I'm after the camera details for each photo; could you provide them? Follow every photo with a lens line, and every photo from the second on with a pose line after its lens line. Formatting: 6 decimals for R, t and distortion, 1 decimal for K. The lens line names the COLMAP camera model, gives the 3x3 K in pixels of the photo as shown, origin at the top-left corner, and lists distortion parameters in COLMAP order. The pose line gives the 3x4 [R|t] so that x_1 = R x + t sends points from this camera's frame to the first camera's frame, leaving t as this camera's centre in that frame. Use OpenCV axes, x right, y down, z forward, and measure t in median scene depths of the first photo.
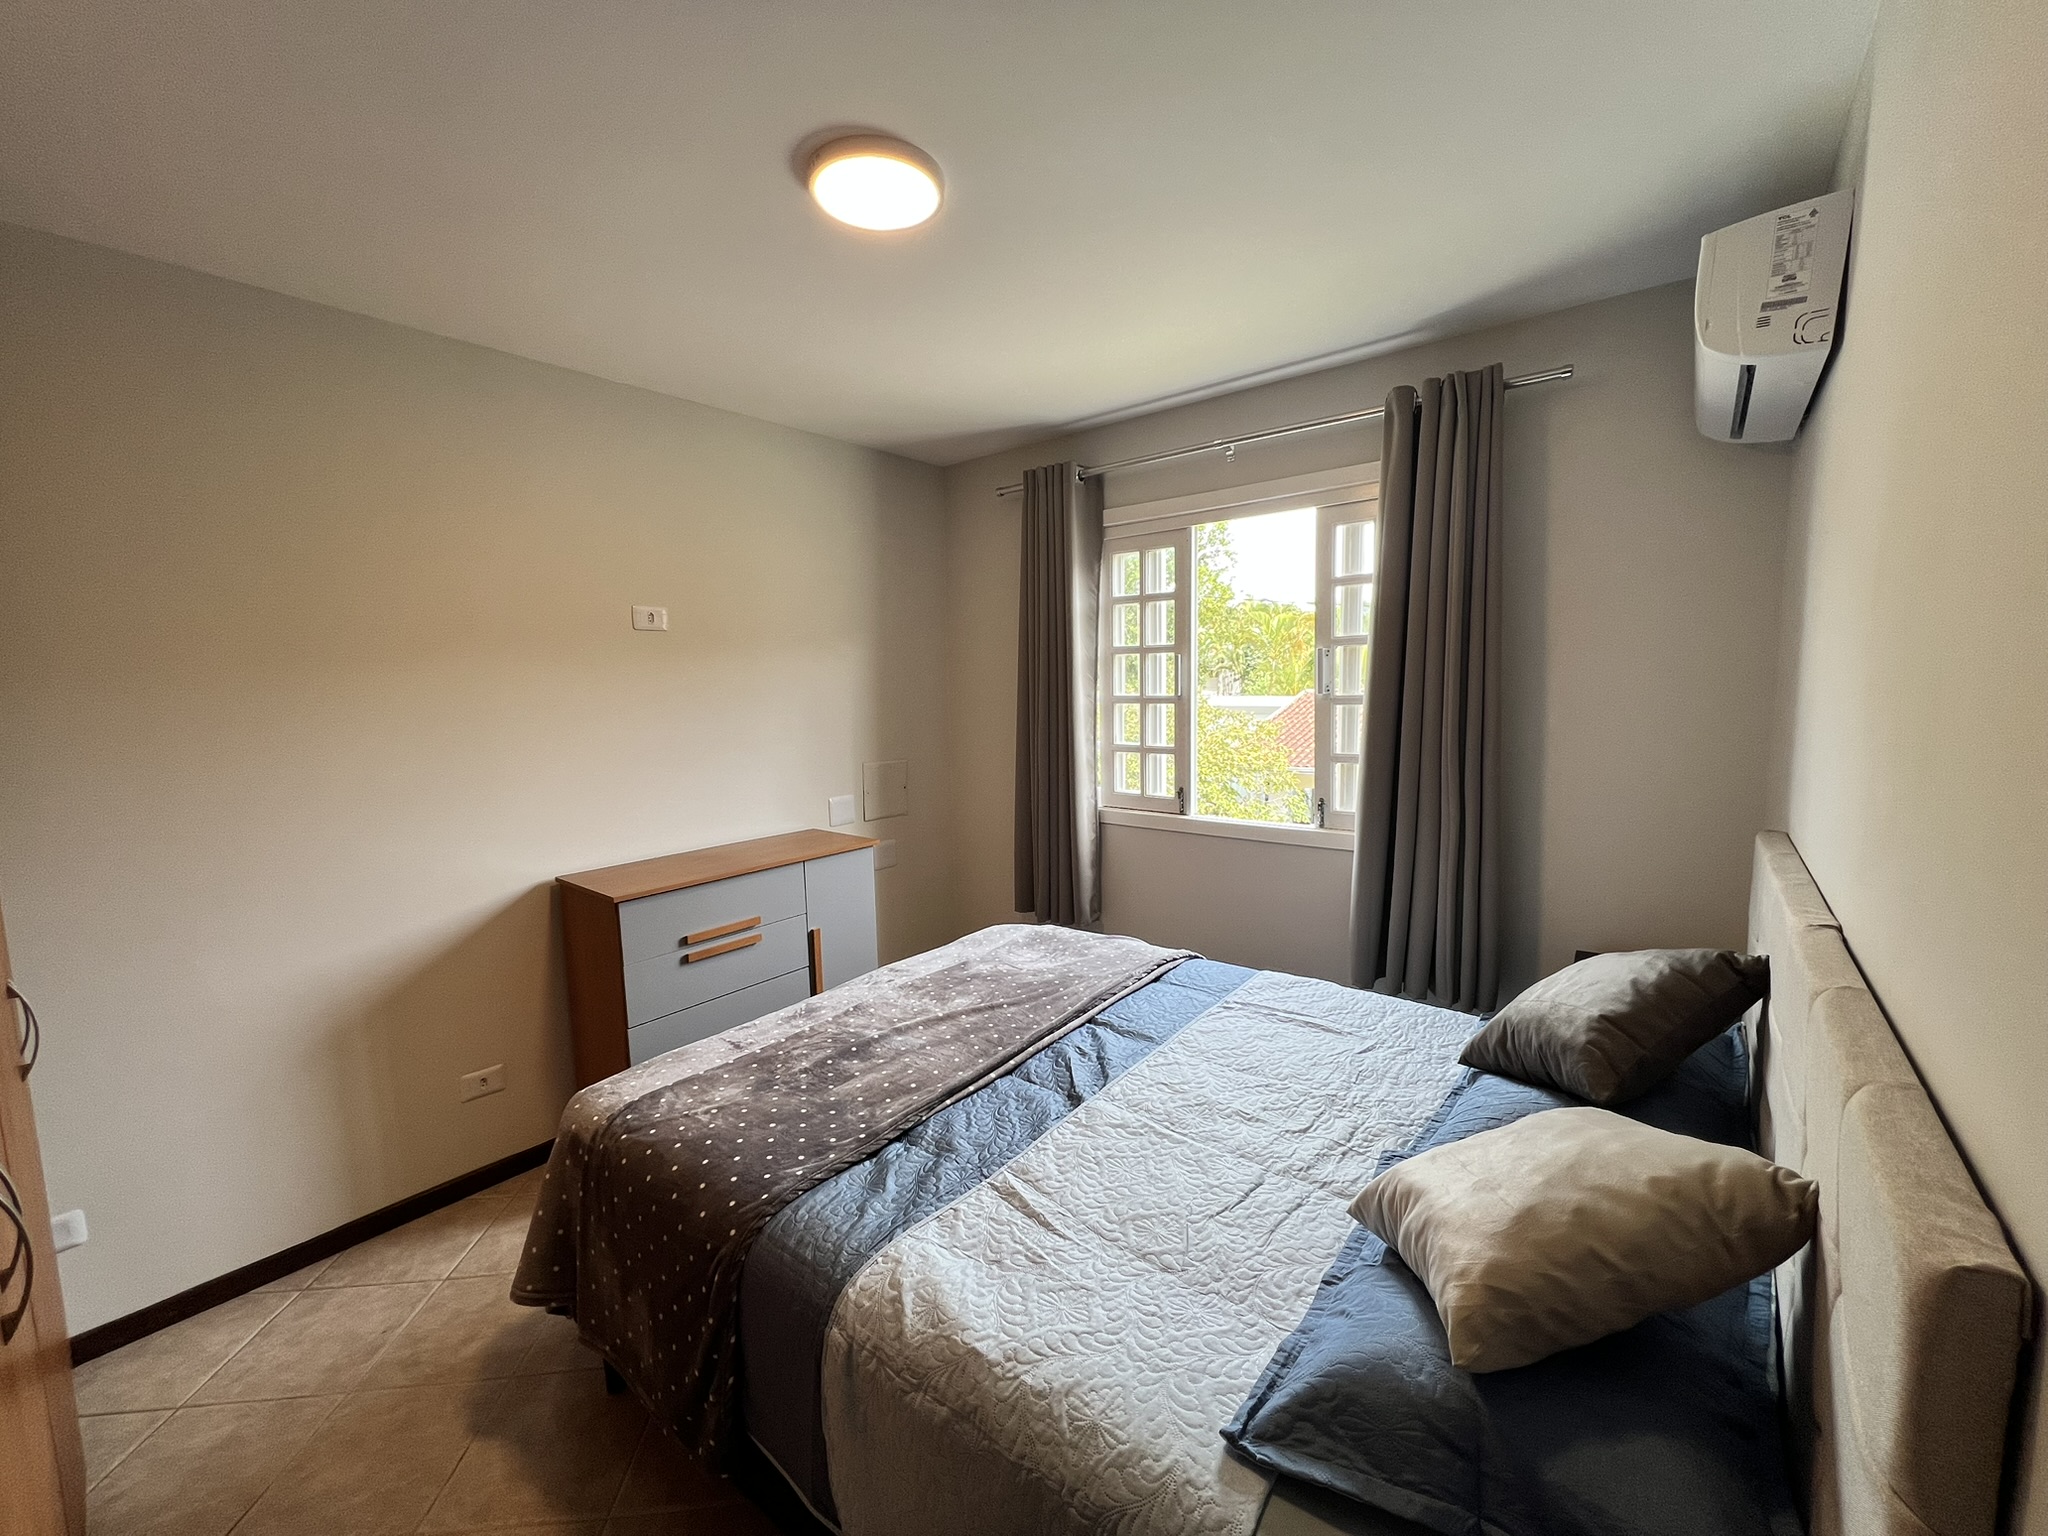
lens RADIAL K [[814.4, 0, 1024.0], [0, 814.4, 768.0], [0, 0, 1]] dist [-0.000979, -0.000321]
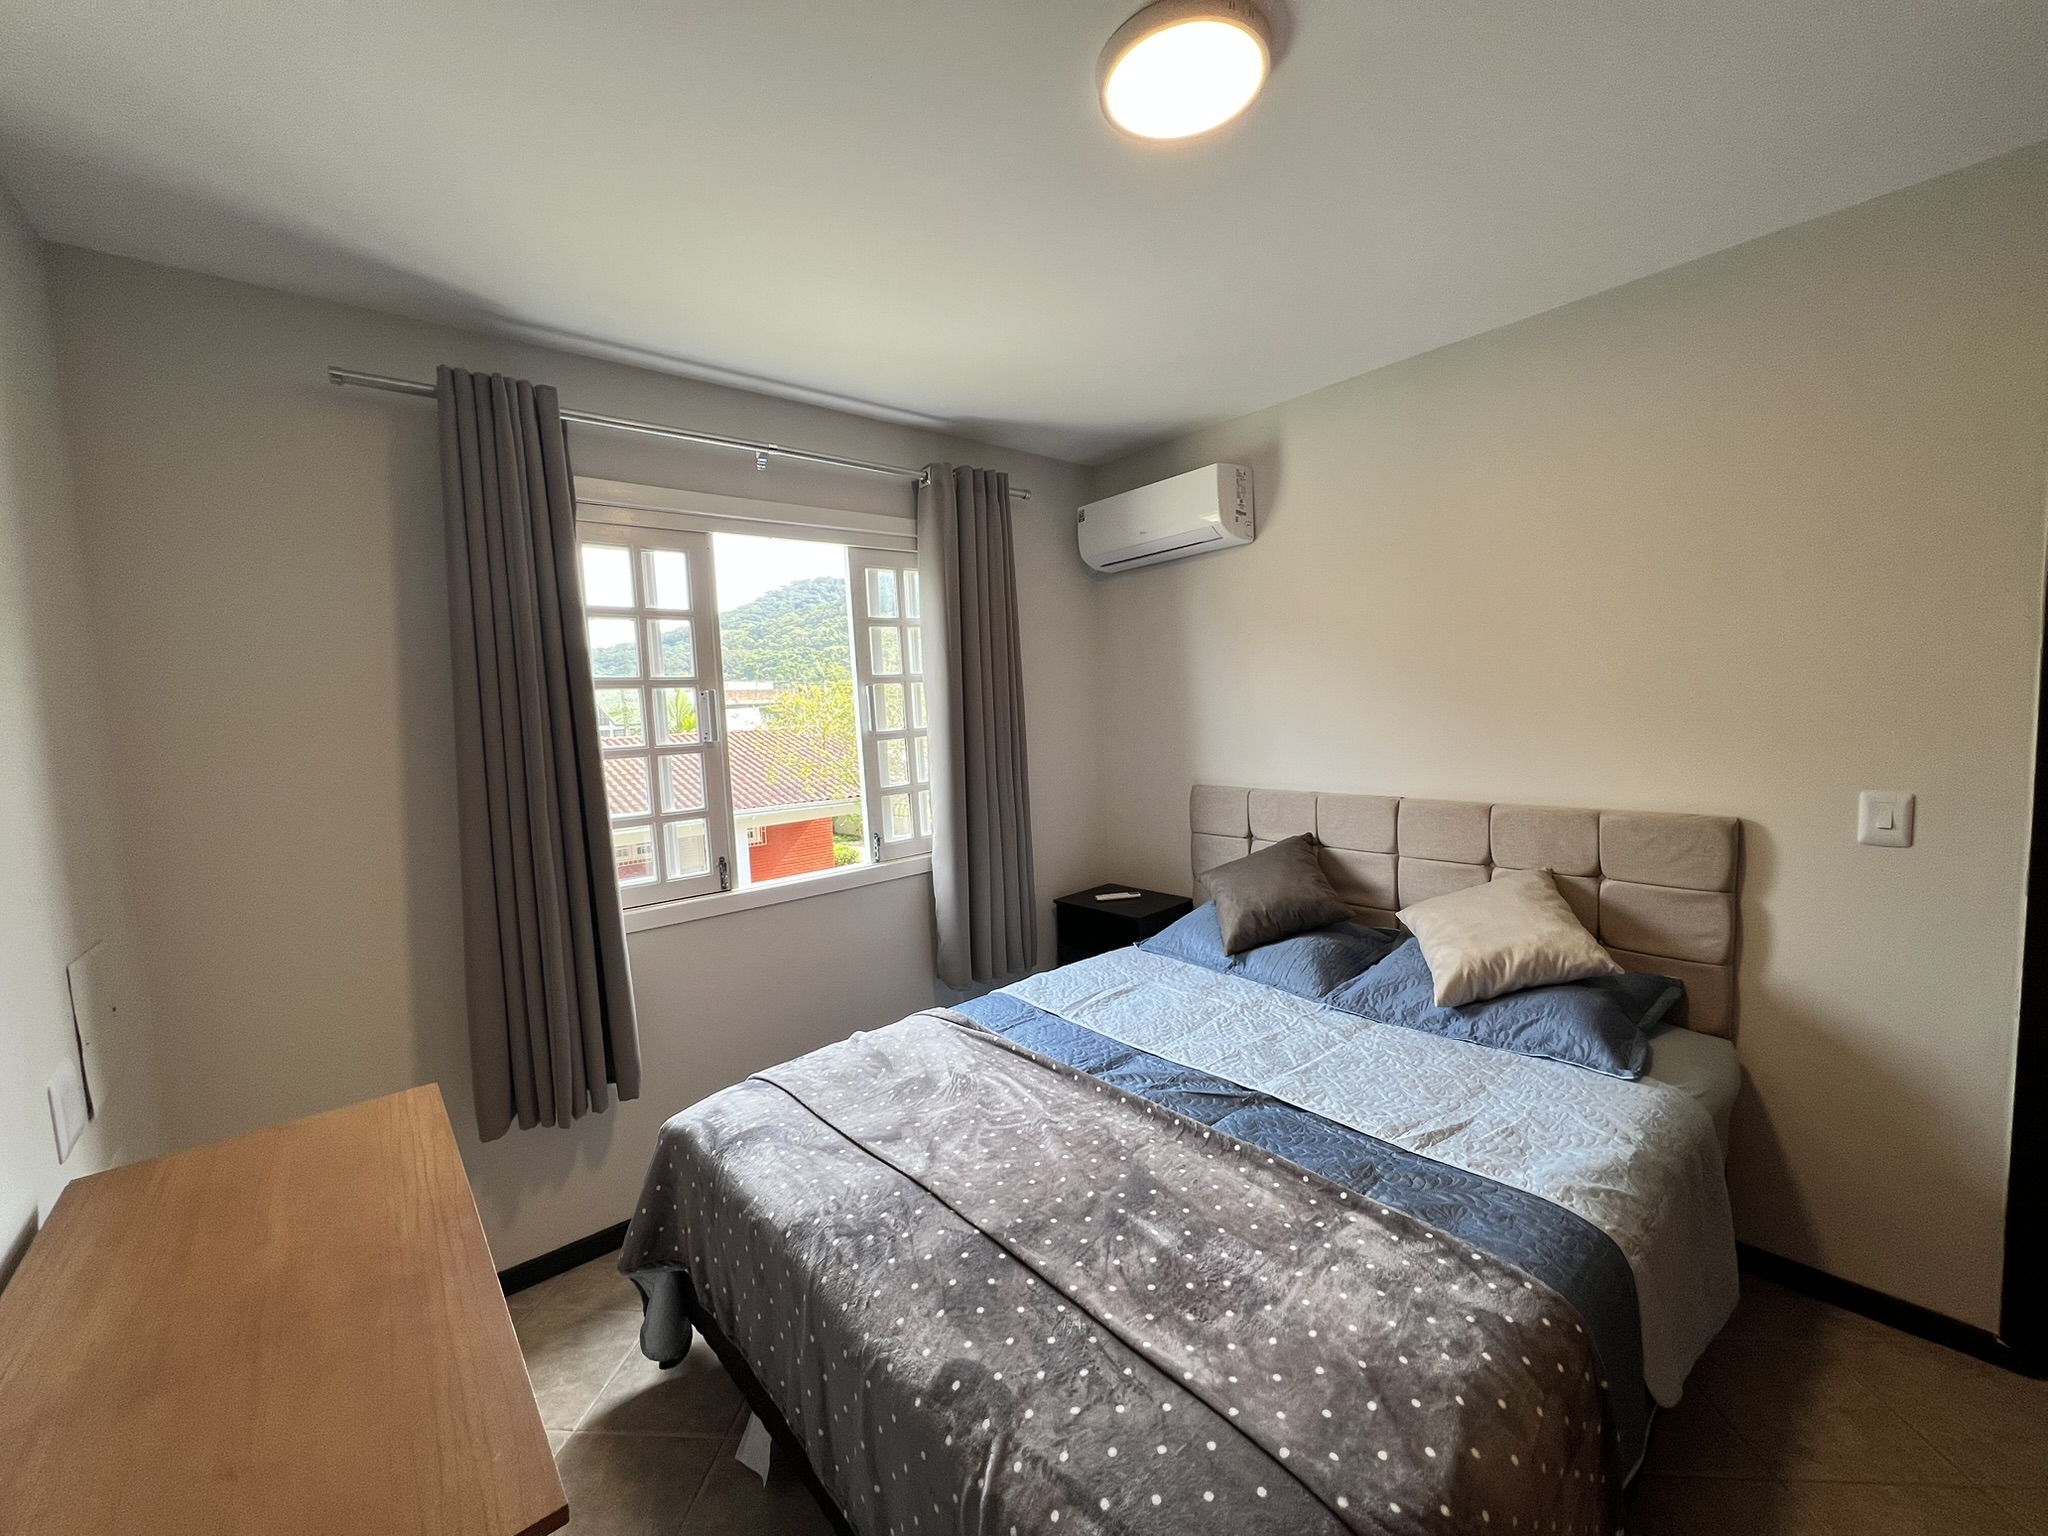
lens RADIAL K [[814.4, 0, 1024.0], [0, 814.4, 768.0], [0, 0, 1]] dist [-0.000979, -0.000321]
pose [[0.177436, -0.066559, 0.981879, -0.598792], [0.147209, 0.988280, 0.040390, -0.057839], [-0.973060, 0.137374, 0.185155, 0.635108]]
